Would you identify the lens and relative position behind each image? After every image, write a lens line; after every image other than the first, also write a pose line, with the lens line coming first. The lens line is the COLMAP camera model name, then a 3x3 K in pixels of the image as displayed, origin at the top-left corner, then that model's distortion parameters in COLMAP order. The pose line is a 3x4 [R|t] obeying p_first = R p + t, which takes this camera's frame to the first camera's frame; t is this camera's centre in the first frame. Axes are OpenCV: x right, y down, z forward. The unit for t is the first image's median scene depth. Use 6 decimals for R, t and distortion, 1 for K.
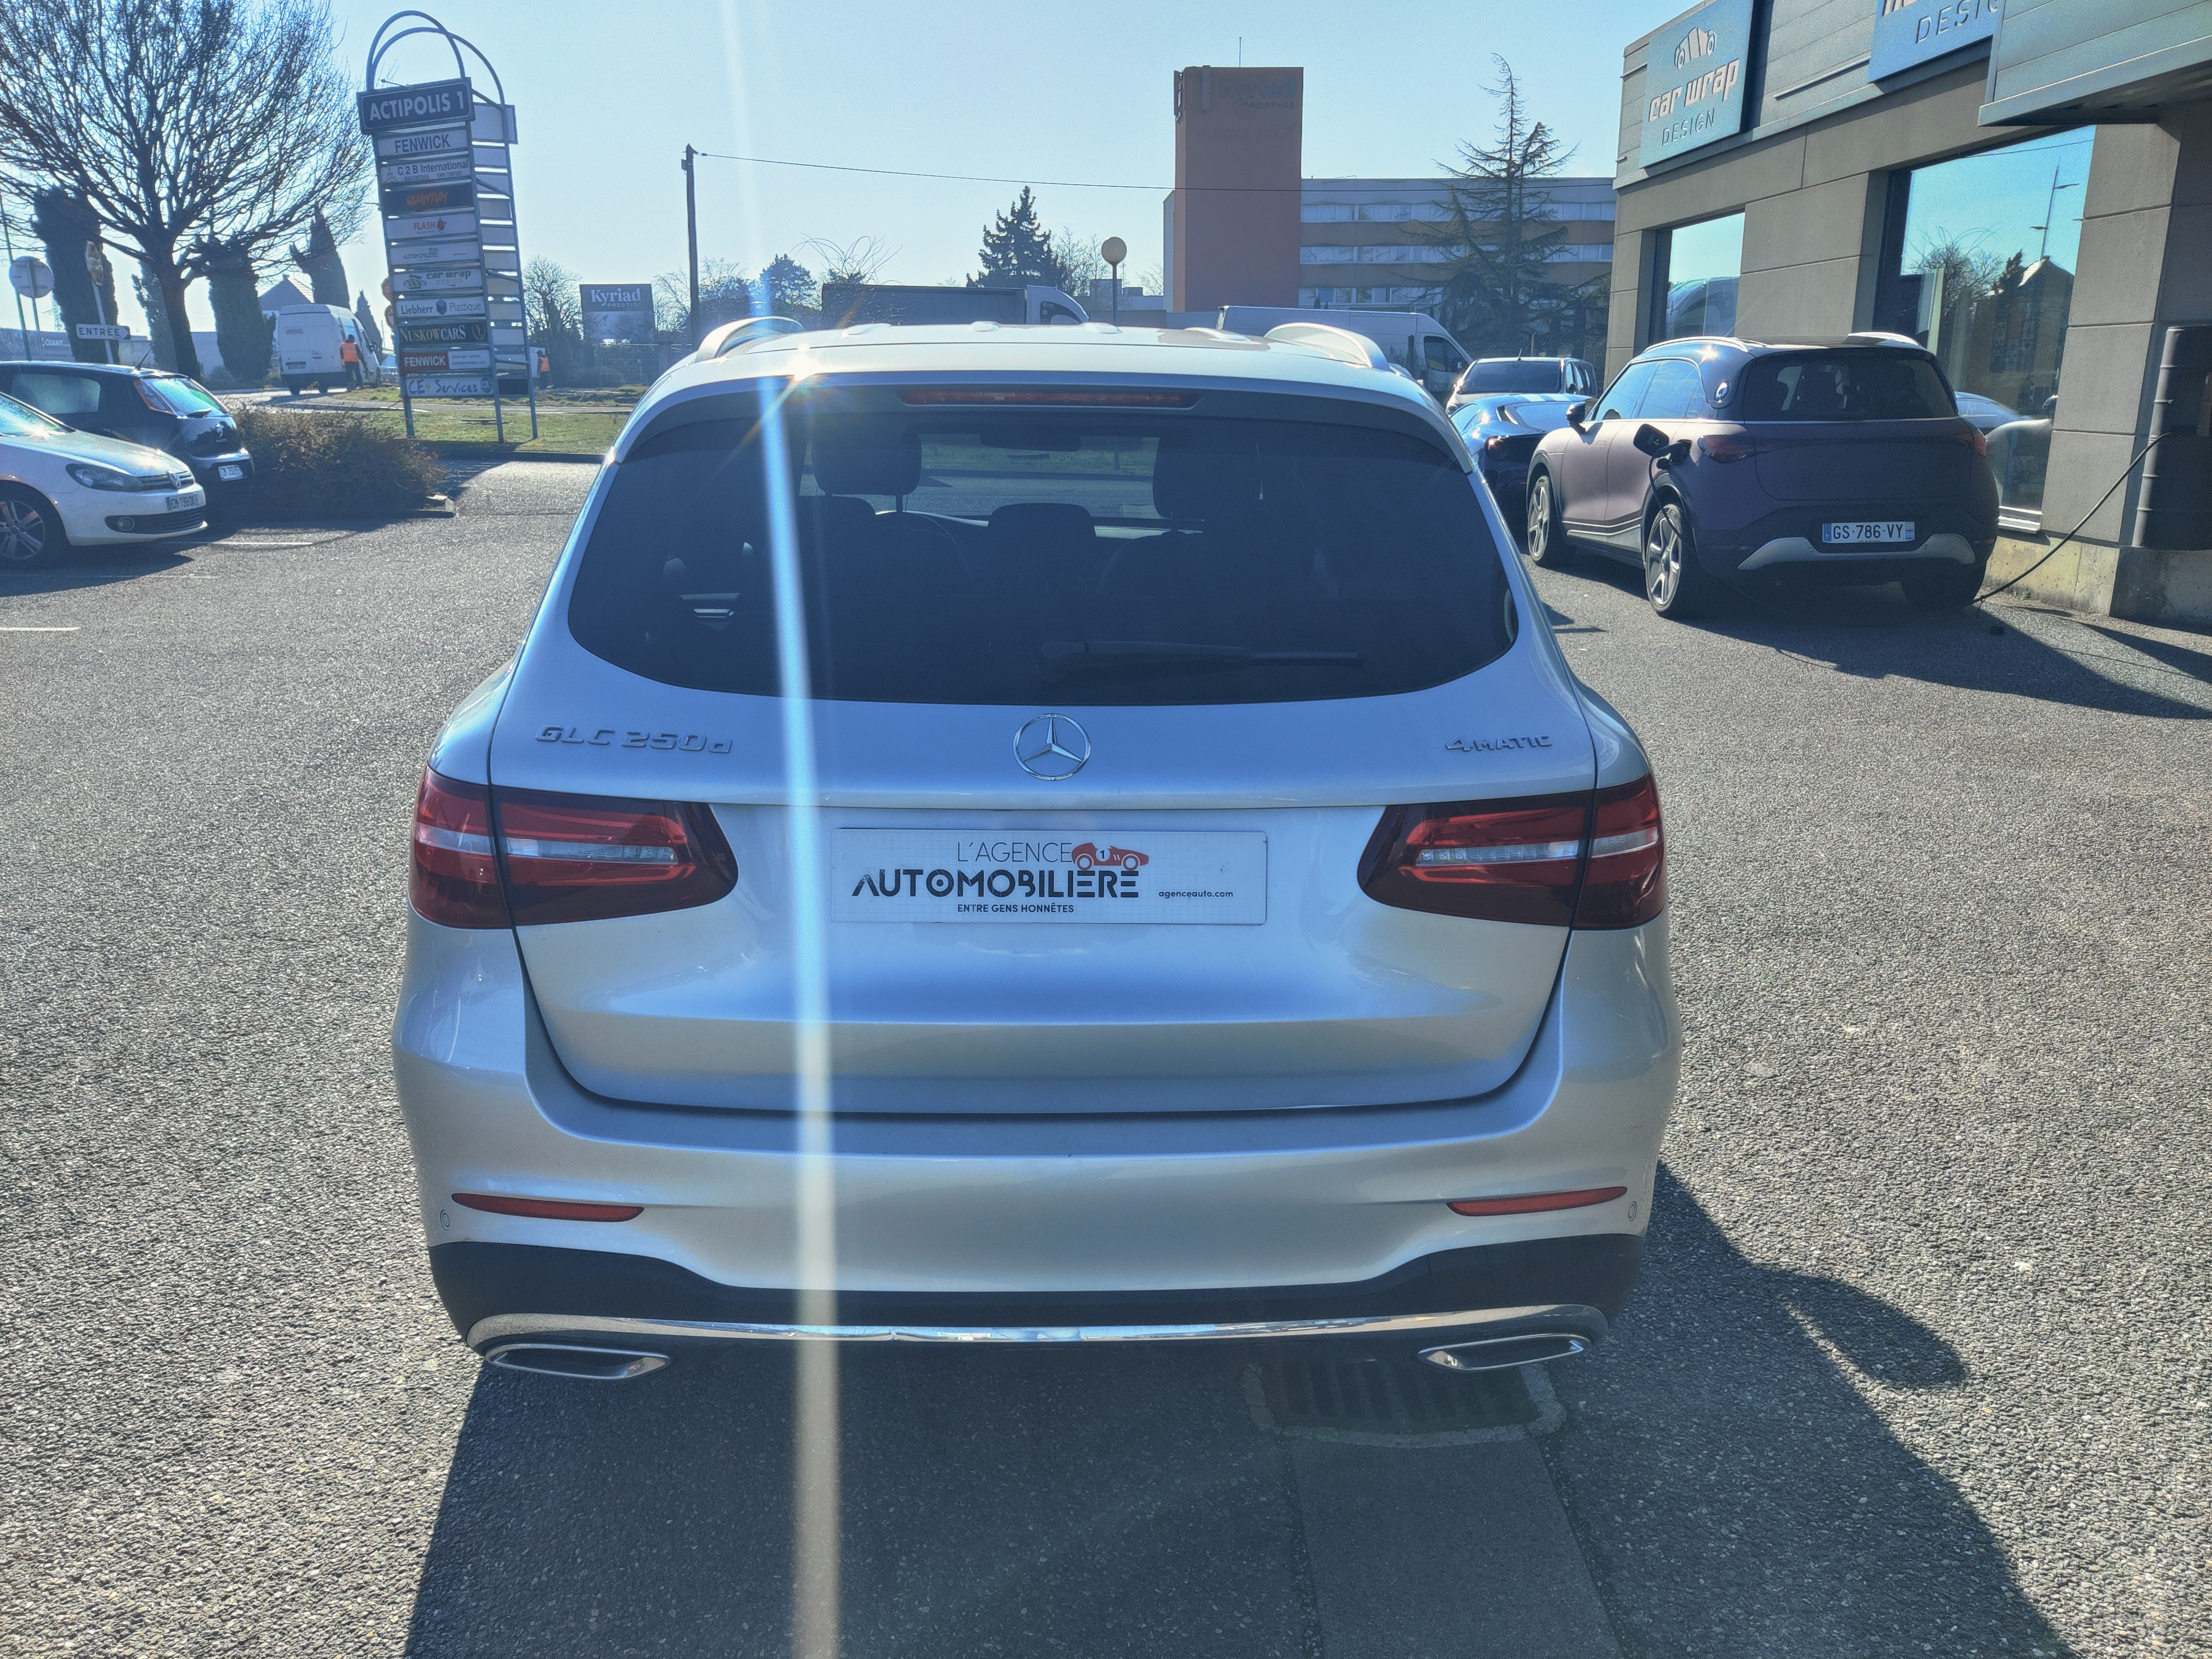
lens RADIAL K [[1666.8, 0, 1061.2], [0, 1666.8, 850.0], [0, 0, 1]] dist [0.003718, -0.016027]
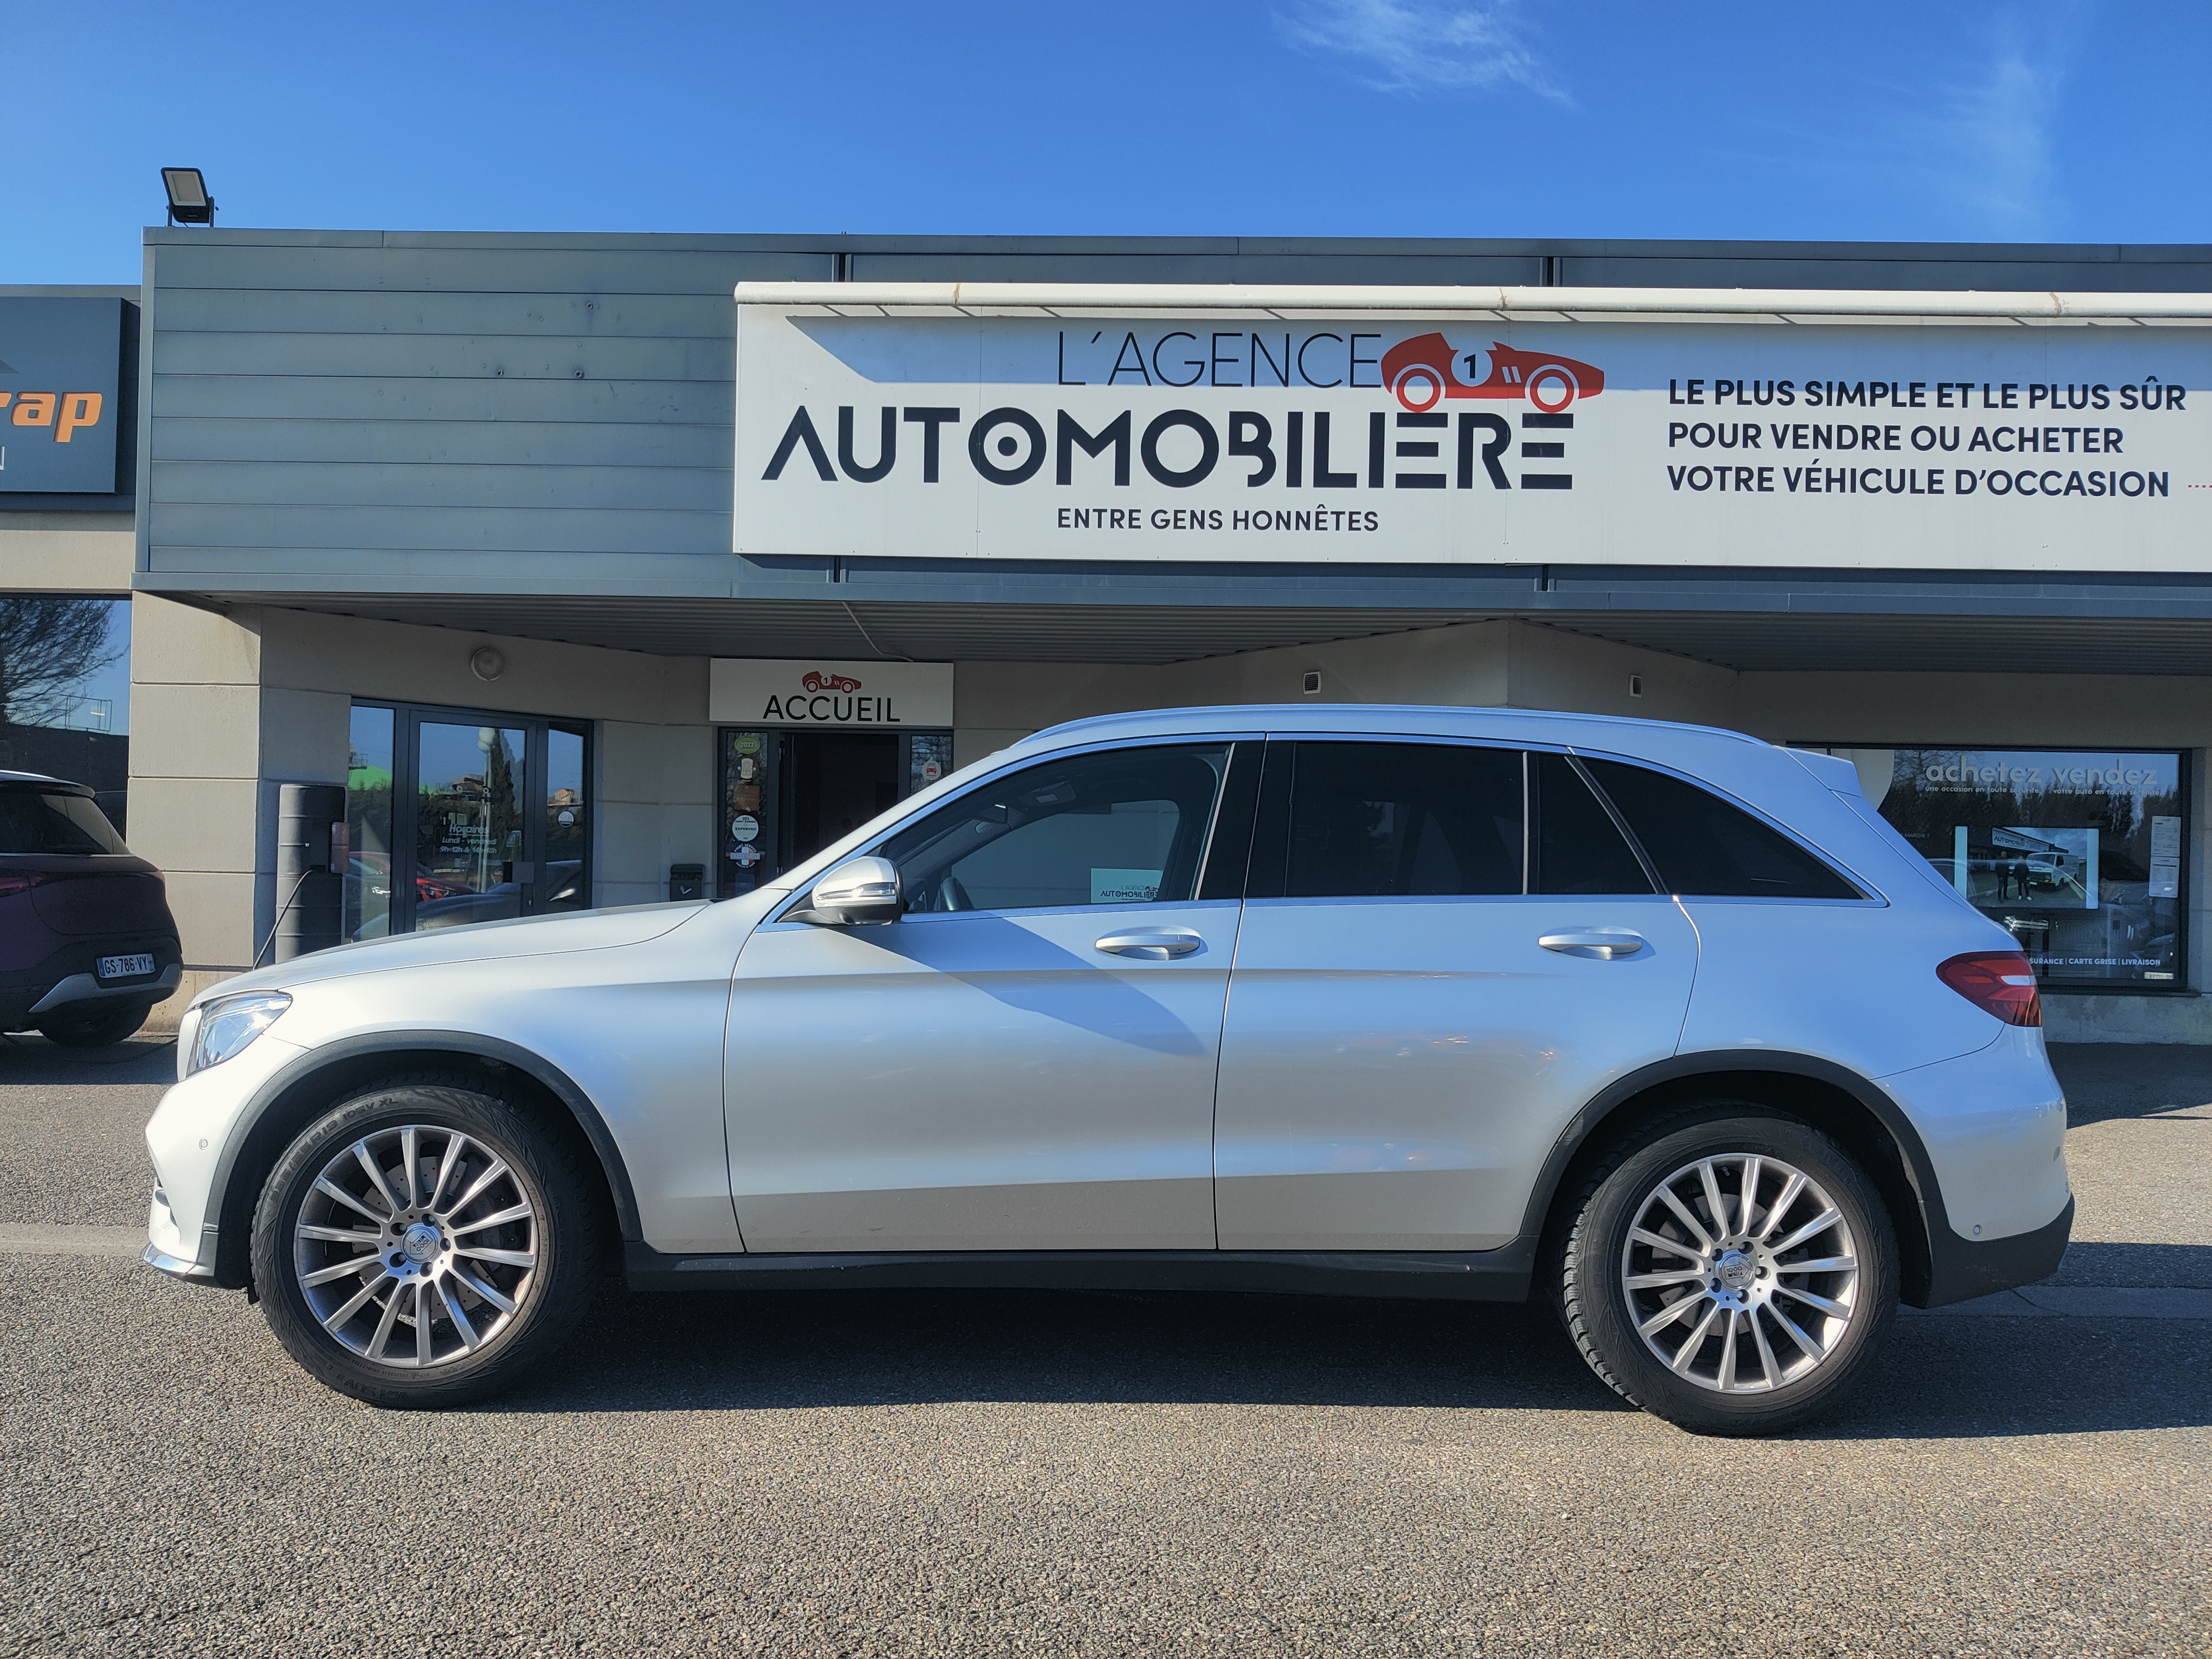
lens RADIAL K [[1666.8, 0, 1099.0], [0, 1666.8, 904.2], [0, 0, 1]] dist [0.003718, -0.016027]
pose [[0.018940, 0.001442, 0.999820, -0.174927], [0.253458, 0.967326, -0.006197, -0.026893], [-0.967161, 0.253530, 0.017956, 0.152003]]
